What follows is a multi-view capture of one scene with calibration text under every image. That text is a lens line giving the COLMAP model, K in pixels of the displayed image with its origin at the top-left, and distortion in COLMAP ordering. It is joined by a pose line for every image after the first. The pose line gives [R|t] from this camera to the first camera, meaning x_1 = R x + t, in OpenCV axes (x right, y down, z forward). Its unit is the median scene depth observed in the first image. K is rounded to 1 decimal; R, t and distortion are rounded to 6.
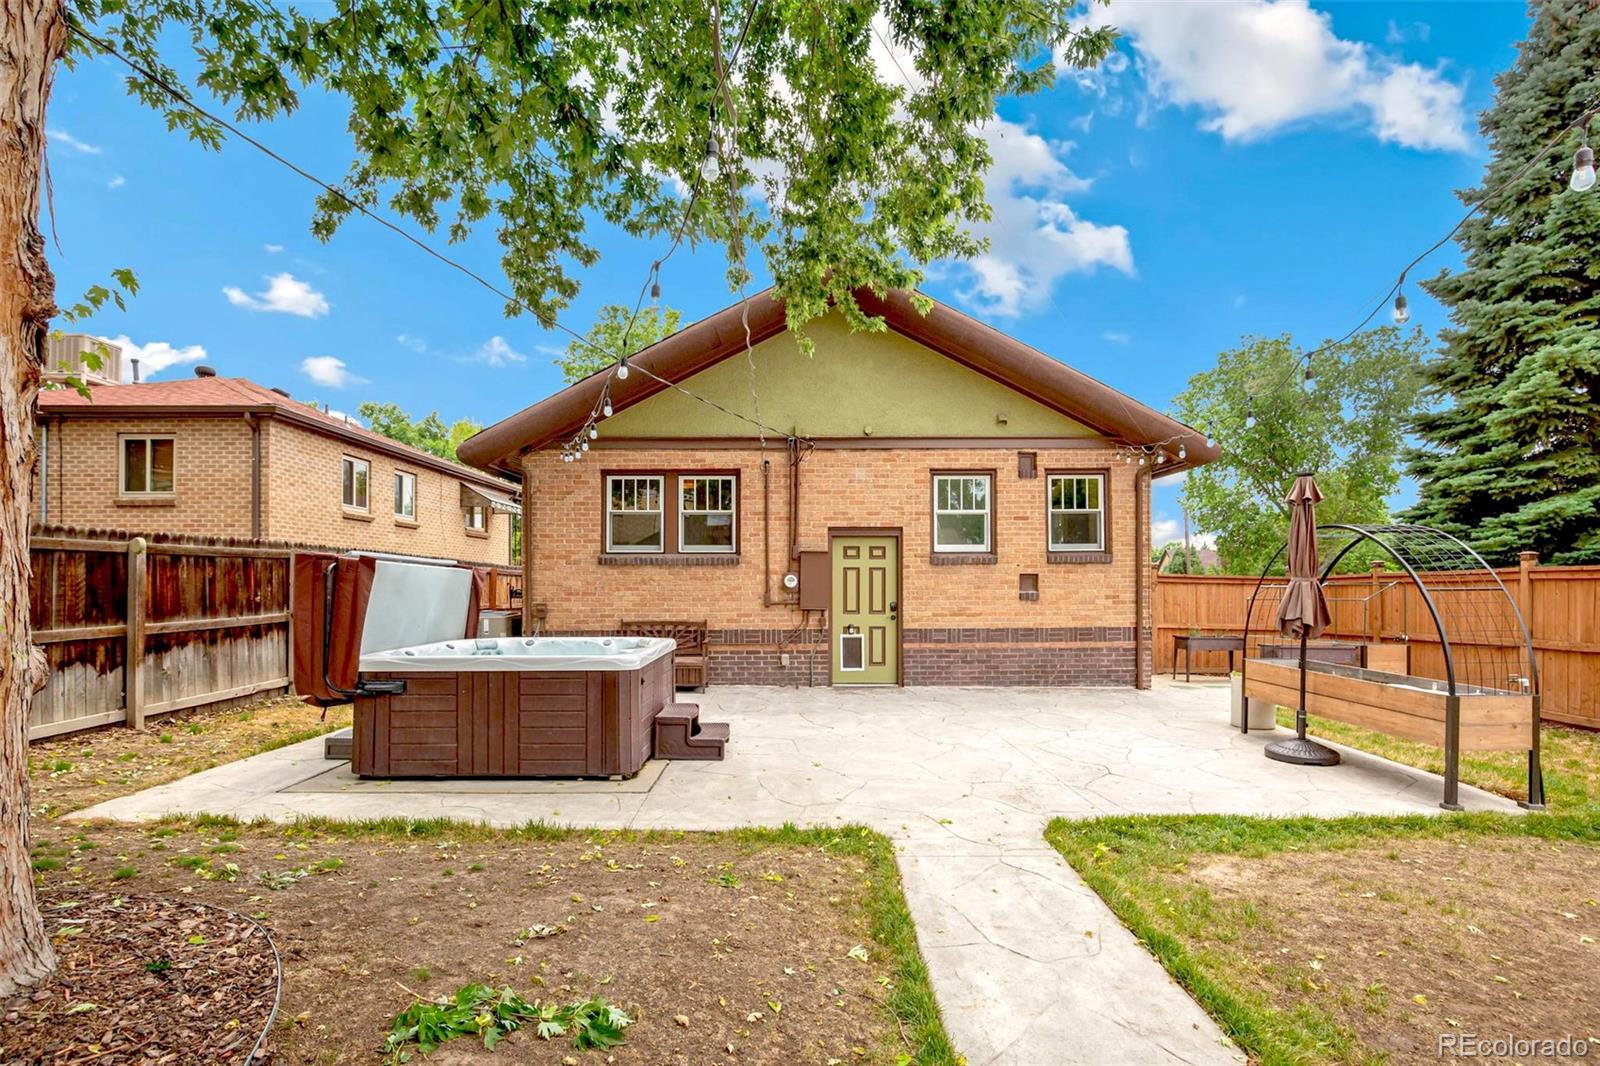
lens RADIAL K [[745.0, 0, 810.9], [0, 745.0, 588.1], [0, 0, 1]] dist [-0.030123, 0.003683]
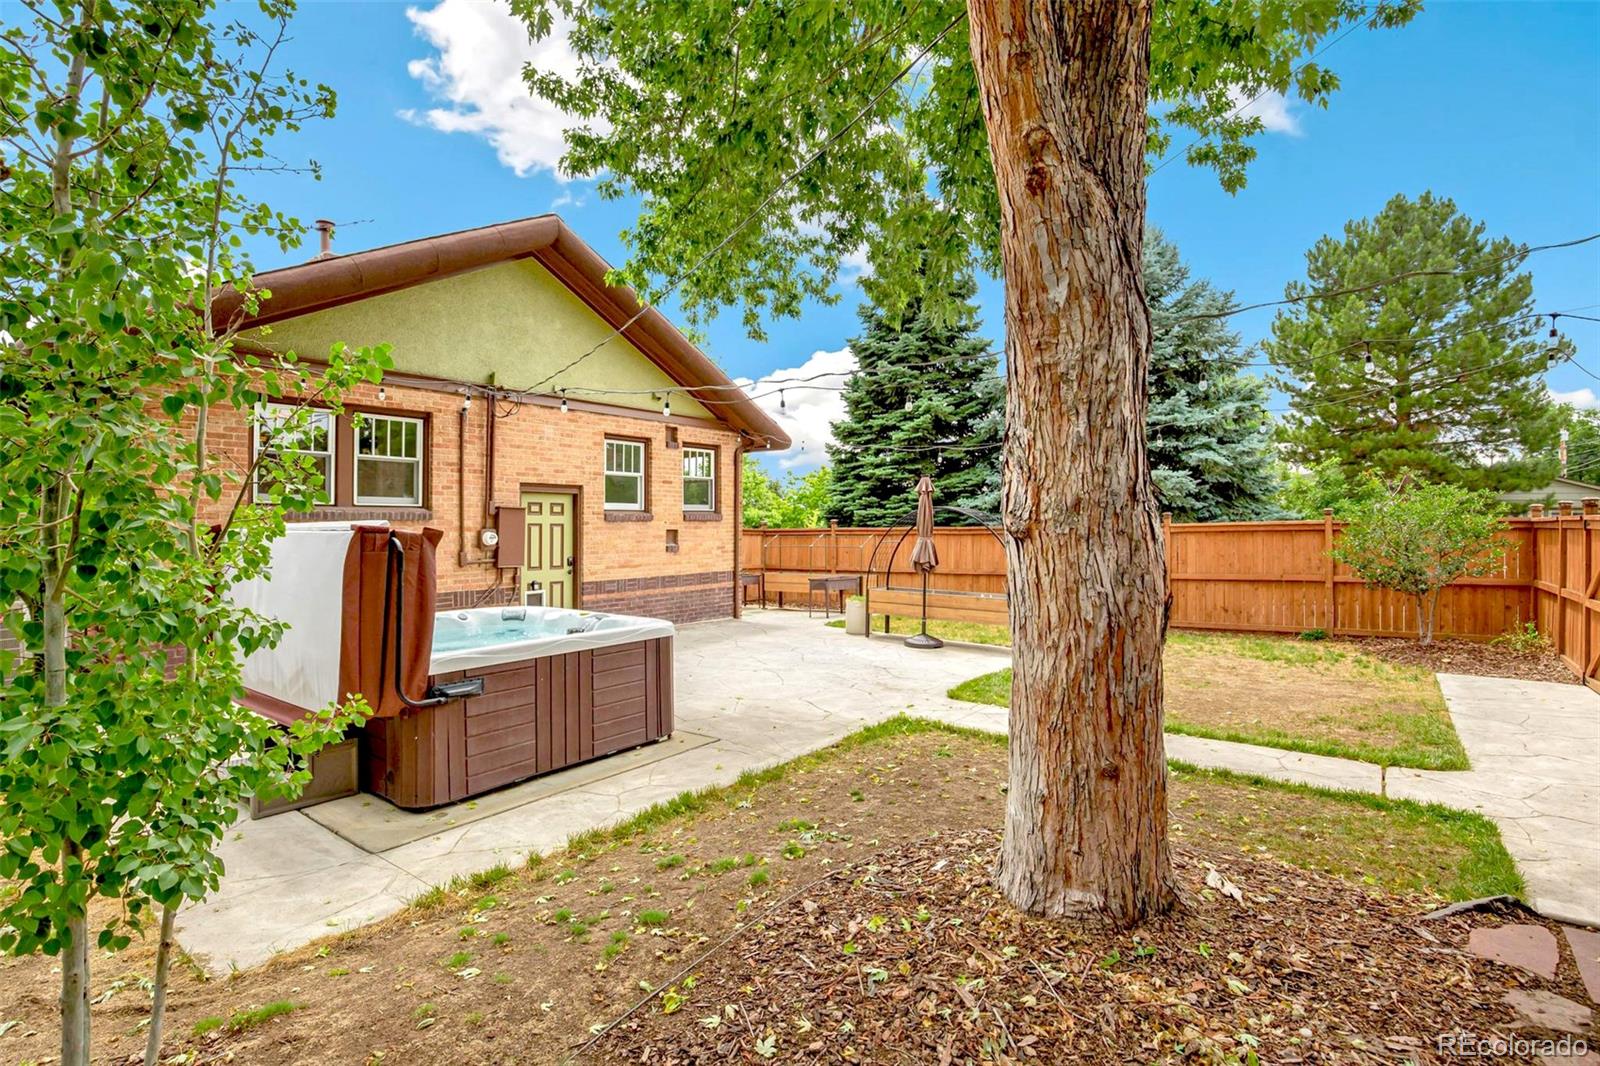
lens RADIAL K [[745.0, 0, 802.1], [0, 745.0, 530.2], [0, 0, 1]] dist [-0.030123, 0.003683]
pose [[0.620548, -0.002572, 0.784164, -0.510934], [-0.000645, 0.999993, 0.003790, -0.023135], [-0.784168, -0.002858, 0.620542, 0.103267]]
